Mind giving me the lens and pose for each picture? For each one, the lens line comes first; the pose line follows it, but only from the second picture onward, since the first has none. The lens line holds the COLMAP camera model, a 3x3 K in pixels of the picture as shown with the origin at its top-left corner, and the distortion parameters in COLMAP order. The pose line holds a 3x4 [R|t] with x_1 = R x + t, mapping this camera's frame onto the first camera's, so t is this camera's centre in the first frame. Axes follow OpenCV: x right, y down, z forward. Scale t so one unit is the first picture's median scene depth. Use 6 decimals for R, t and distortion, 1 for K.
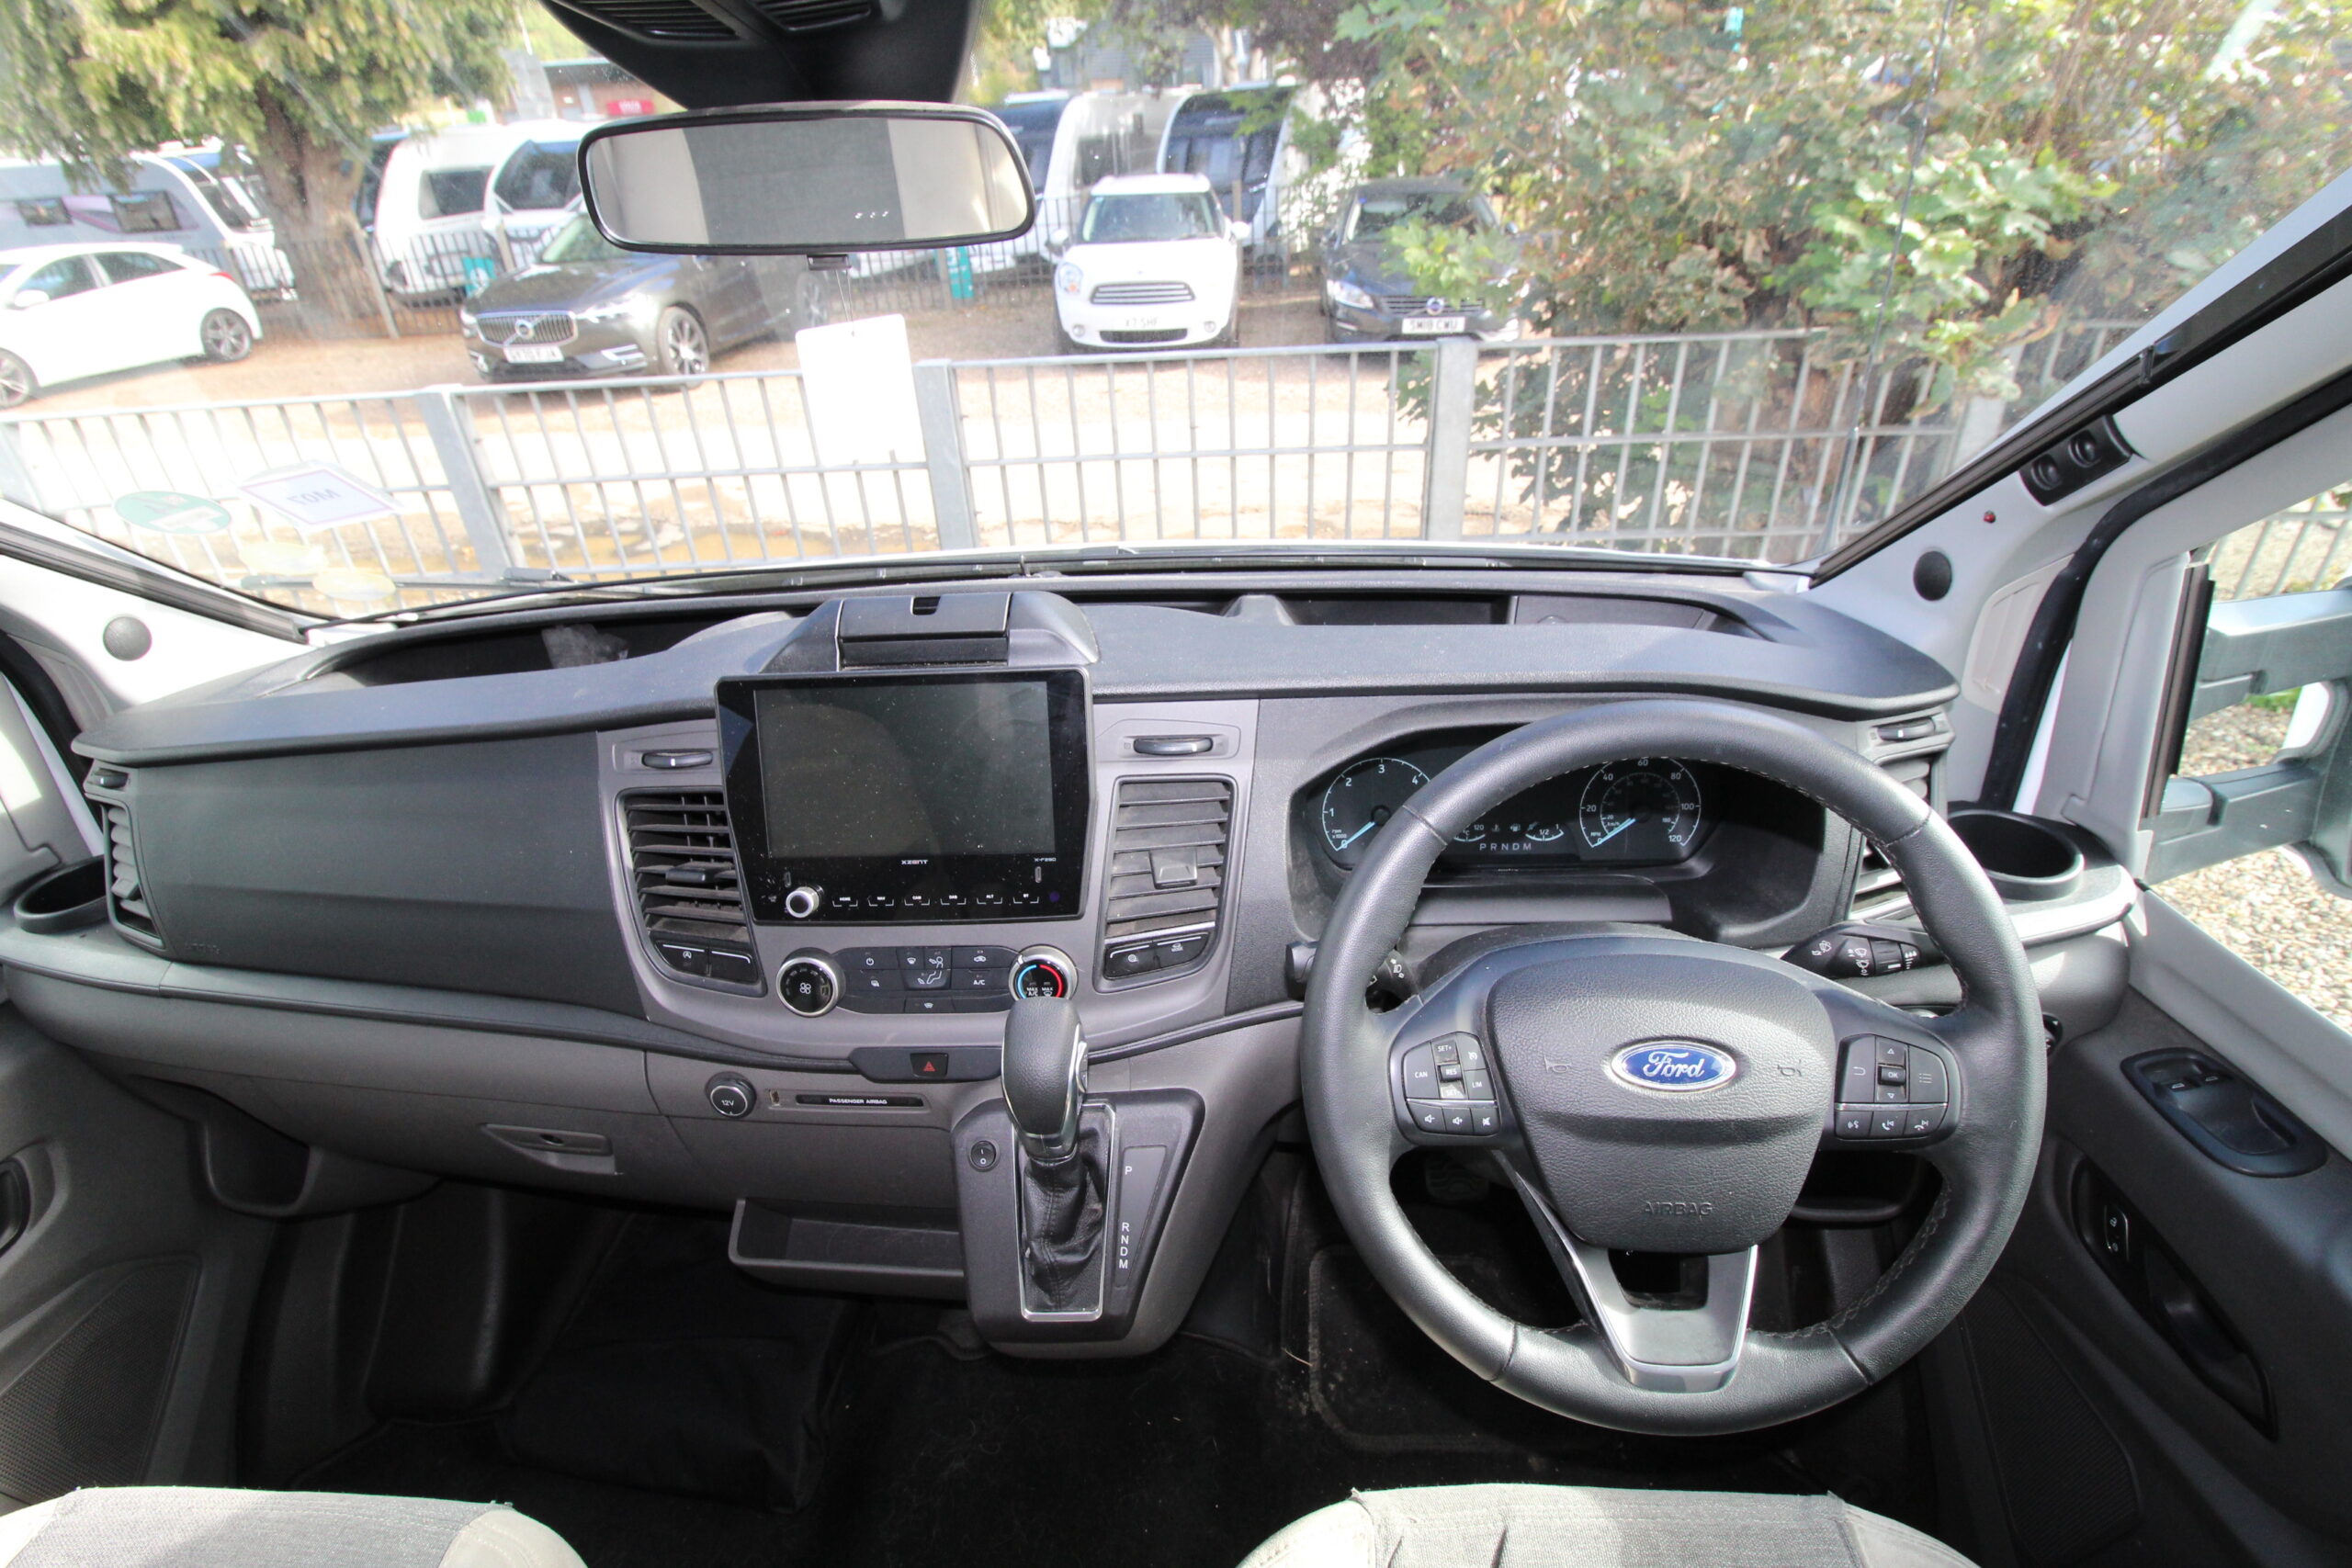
lens RADIAL K [[1091.8, 0, 1184.9], [0, 1091.8, 771.0], [0, 0, 1]] dist [-0.000395, -0.013085]
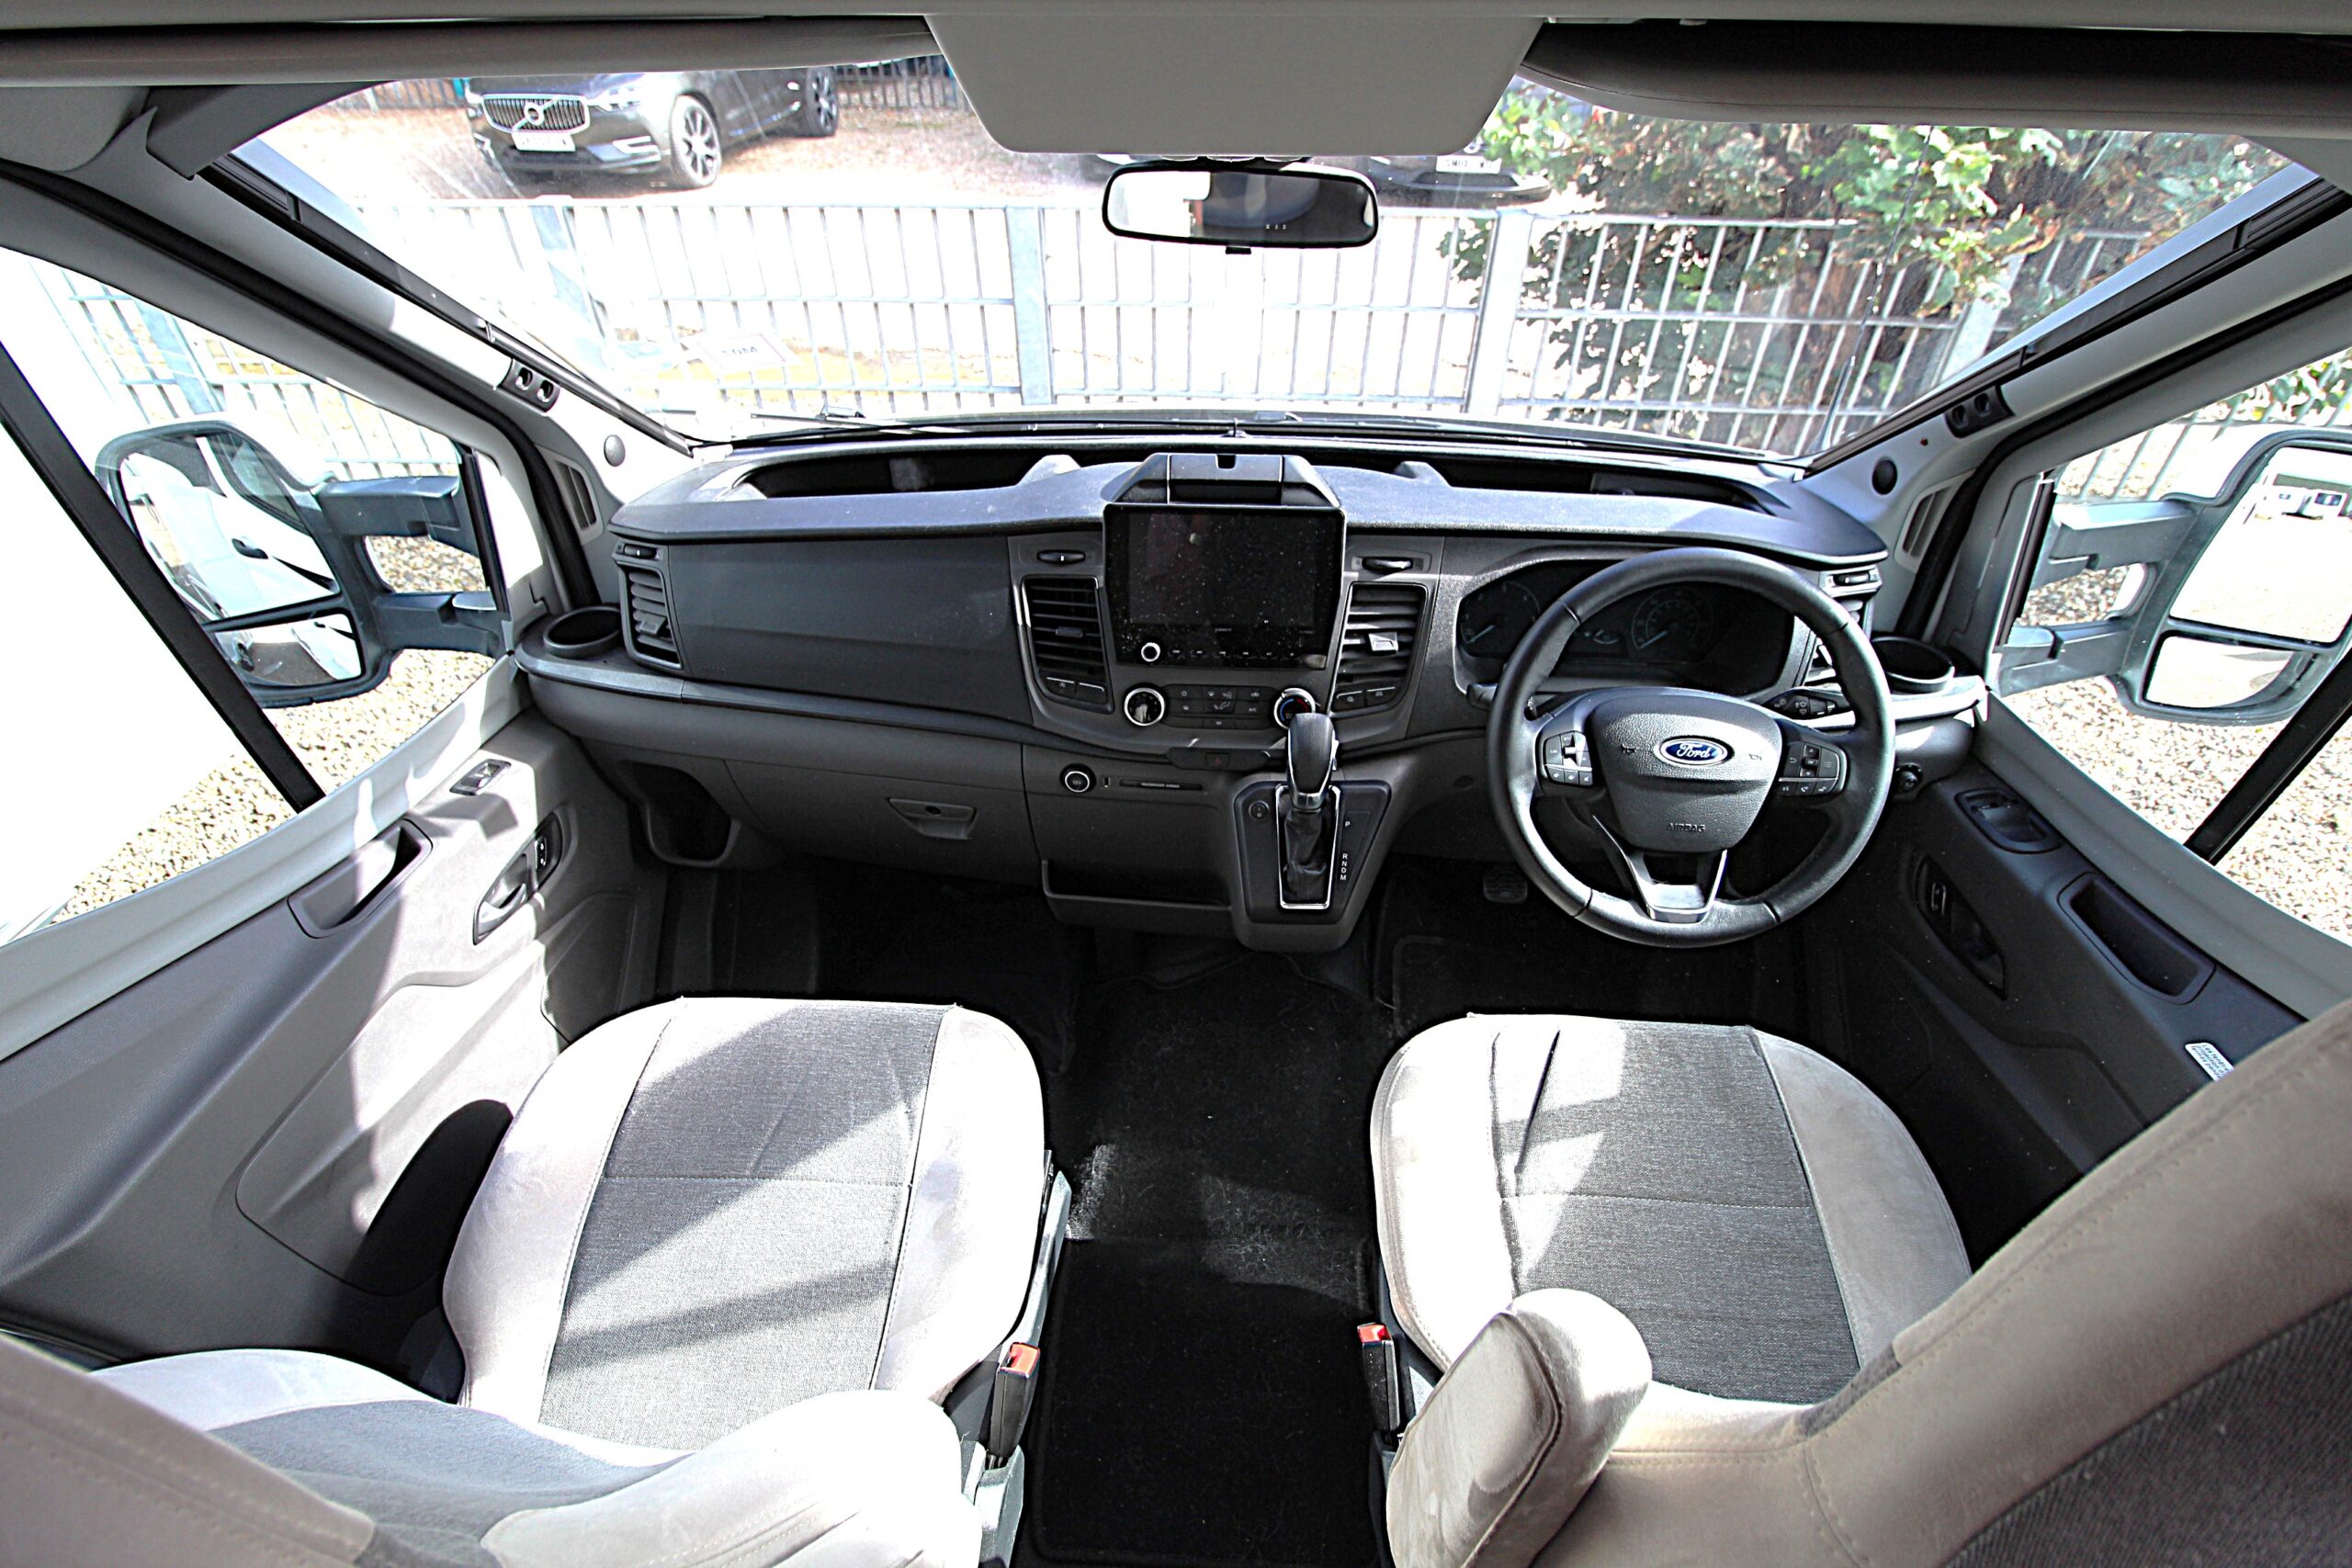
lens RADIAL K [[1091.8, 0, 1182.7], [0, 1091.8, 772.6], [0, 0, 1]] dist [-0.000395, -0.013085]
pose [[0.998598, 0.047107, 0.024161, -0.094803], [-0.050112, 0.988260, 0.144329, 0.017668], [-0.017079, -0.145338, 0.989235, -0.168770]]
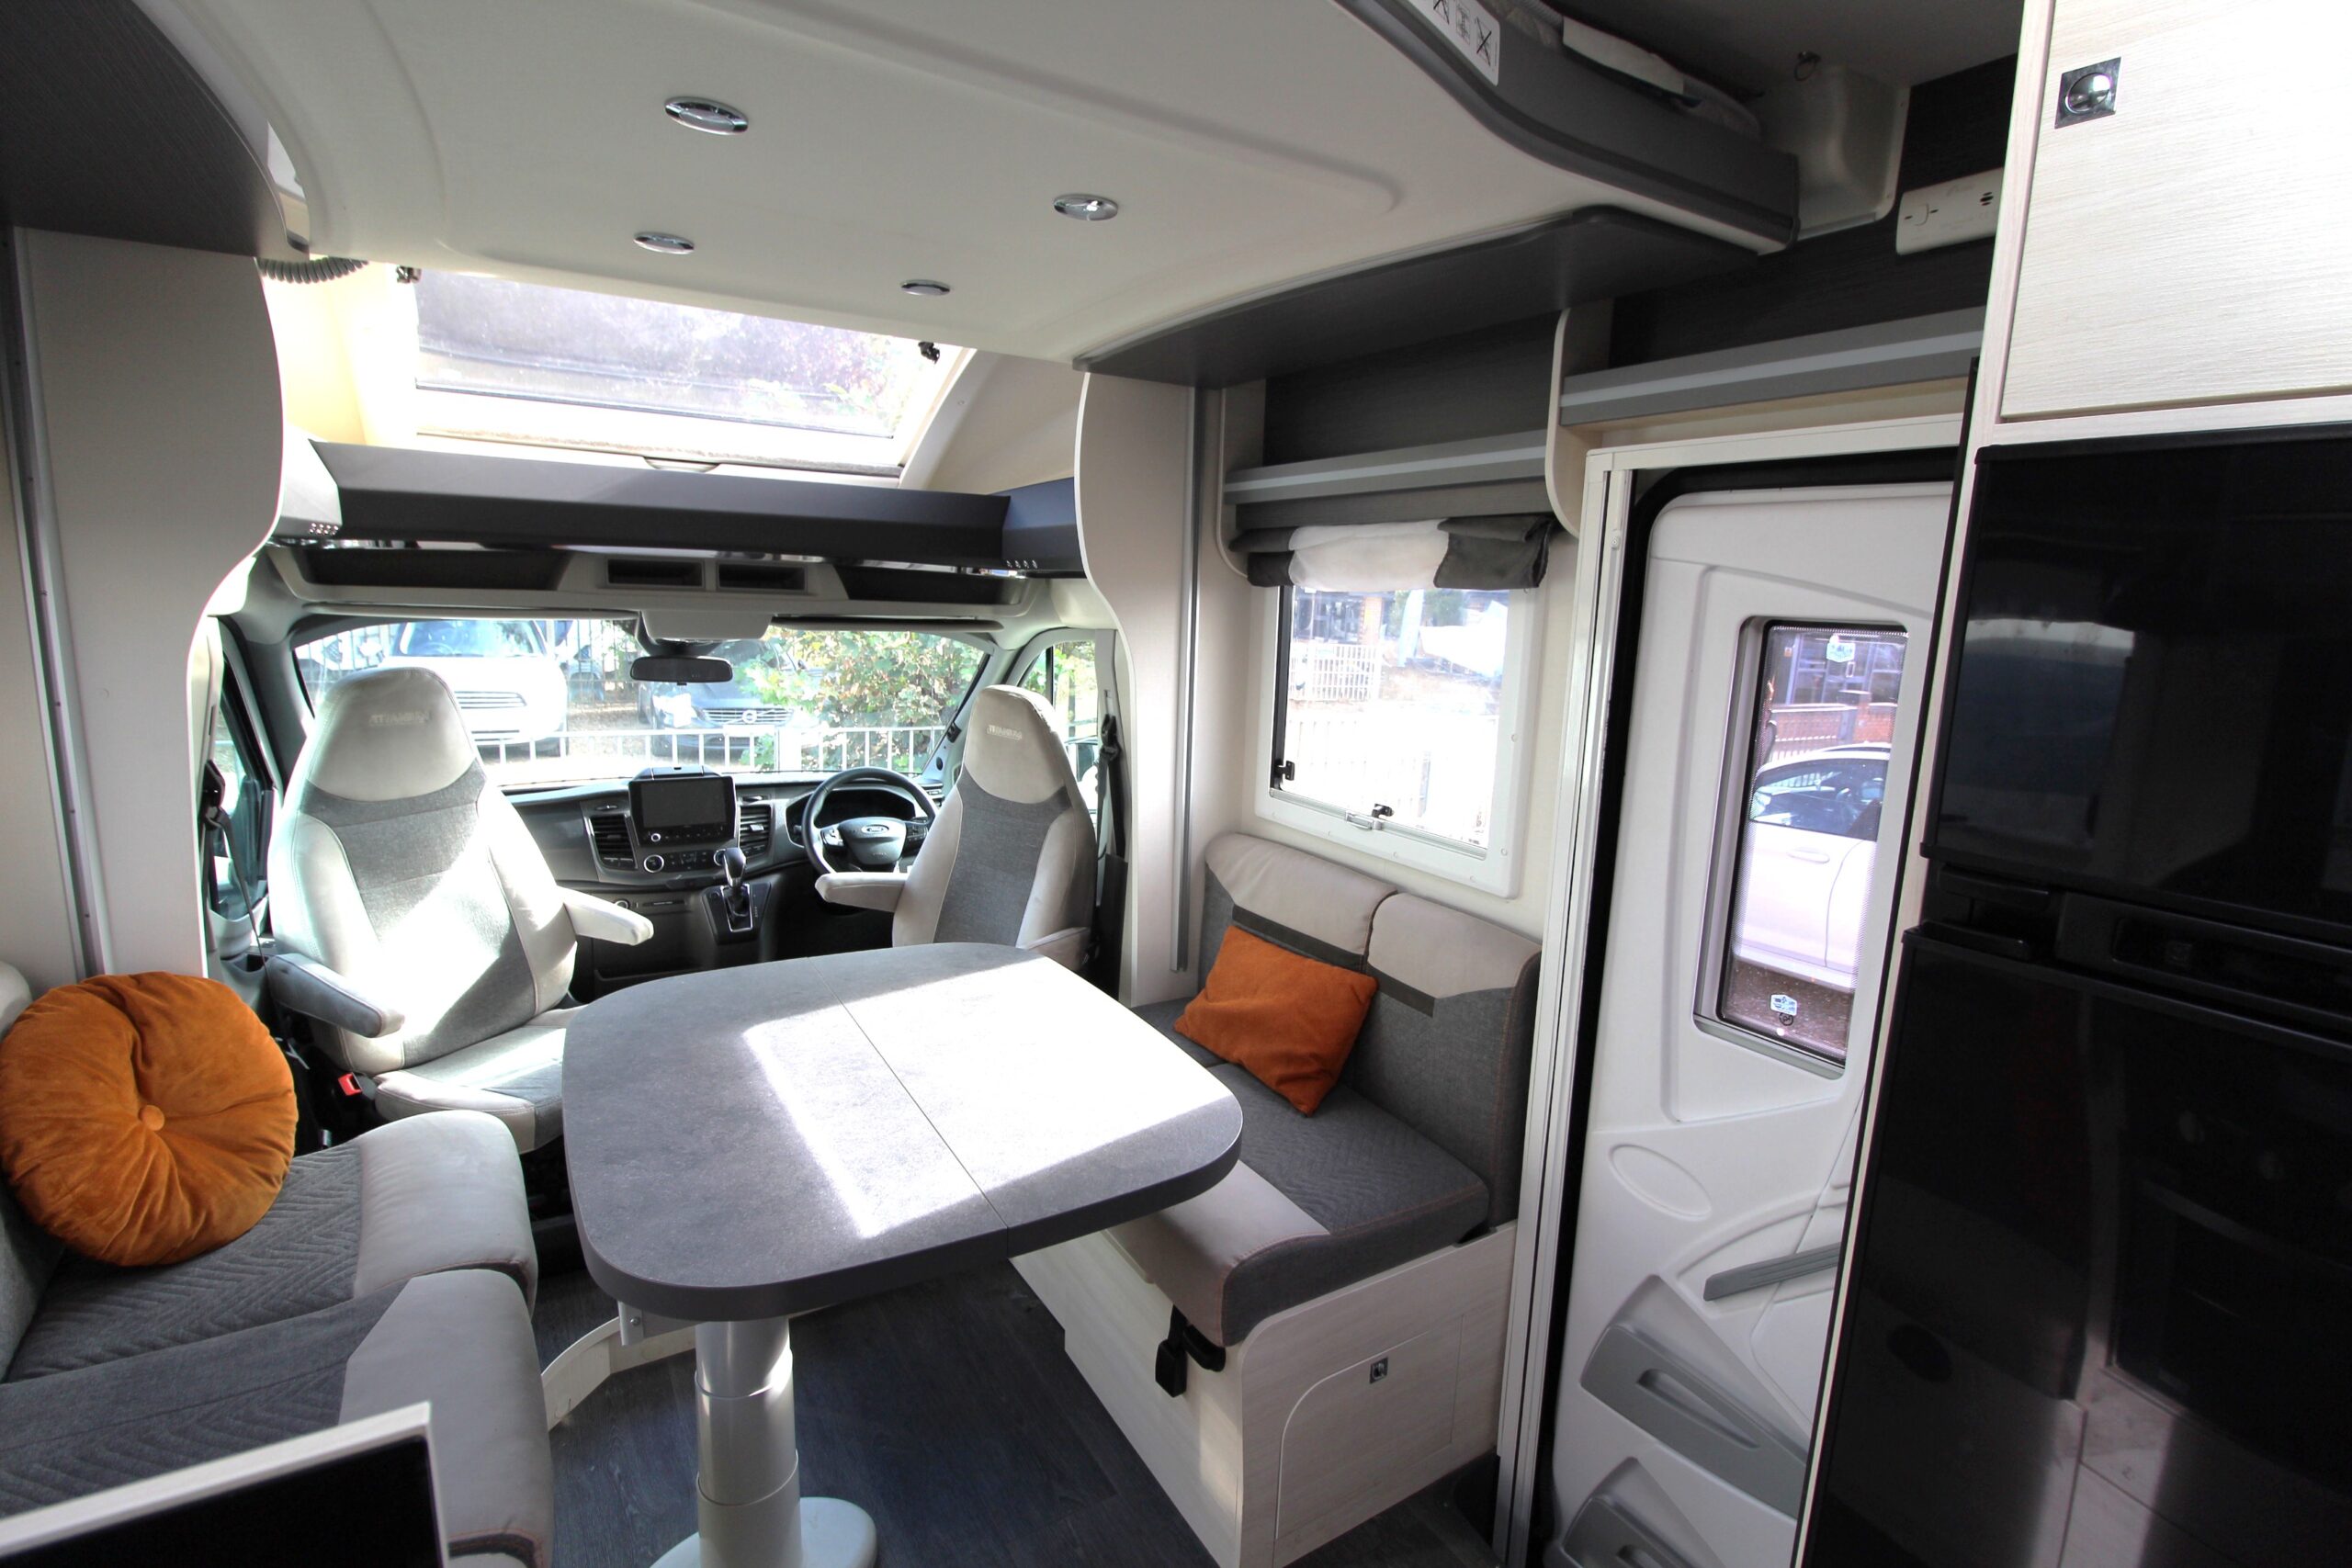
lens RADIAL K [[1091.8, 0, 1191.3], [0, 1091.8, 774.6], [0, 0, 1]] dist [-0.000395, -0.013085]
pose [[0.819852, -0.005857, 0.572545, -0.280462], [0.205870, 0.936092, -0.285217, 0.387874], [-0.534284, 0.351706, 0.768663, -0.839648]]
